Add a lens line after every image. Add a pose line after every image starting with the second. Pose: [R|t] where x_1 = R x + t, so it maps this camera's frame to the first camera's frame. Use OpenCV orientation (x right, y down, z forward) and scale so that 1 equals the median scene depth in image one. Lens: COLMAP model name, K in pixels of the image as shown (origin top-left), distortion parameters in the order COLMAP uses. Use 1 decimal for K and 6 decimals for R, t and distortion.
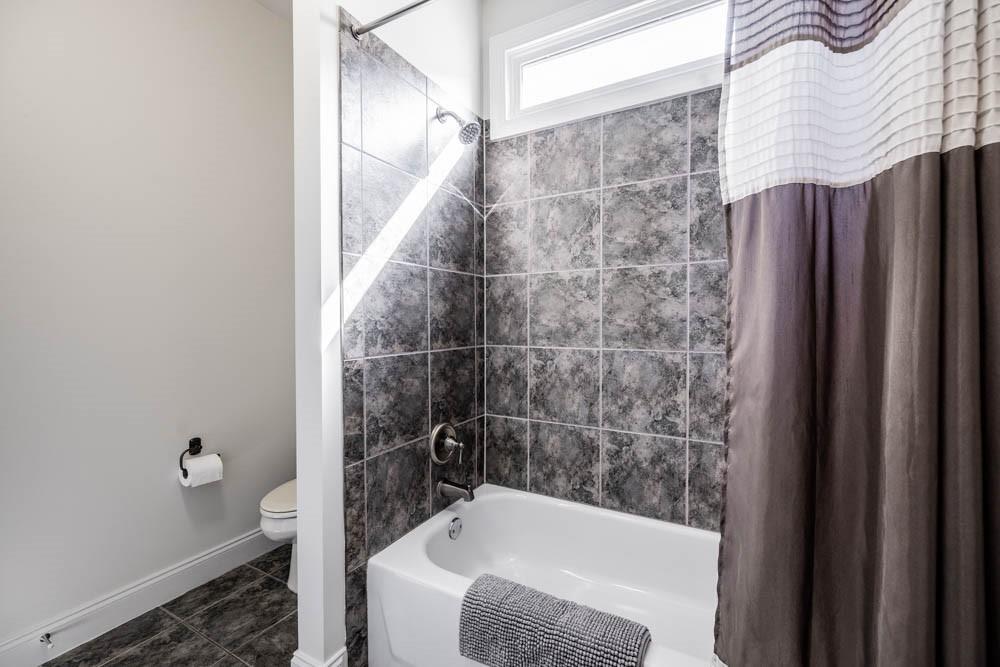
lens RADIAL K [[419.6, 0, 497.9], [0, 419.6, 332.4], [0, 0, 1]] dist [0.001521, 0.000284]
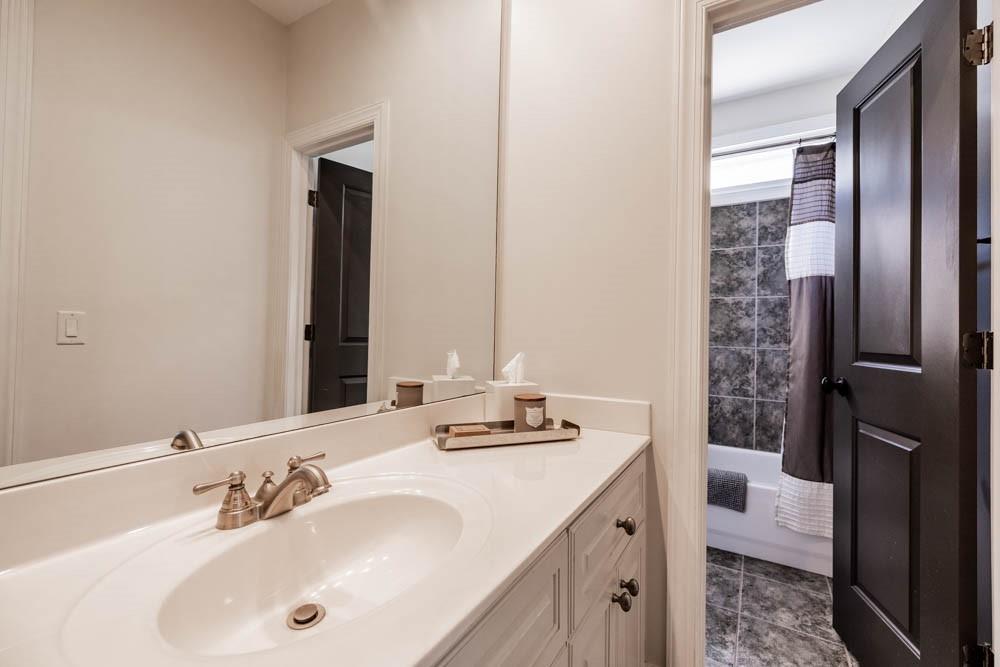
lens RADIAL K [[419.6, 0, 502.6], [0, 419.6, 330.1], [0, 0, 1]] dist [0.001521, 0.000284]
pose [[0.999144, 0.022435, -0.034742, -0.529968], [-0.023417, 0.999331, -0.028102, 0.044296], [0.034088, 0.028892, 0.999001, -0.765567]]
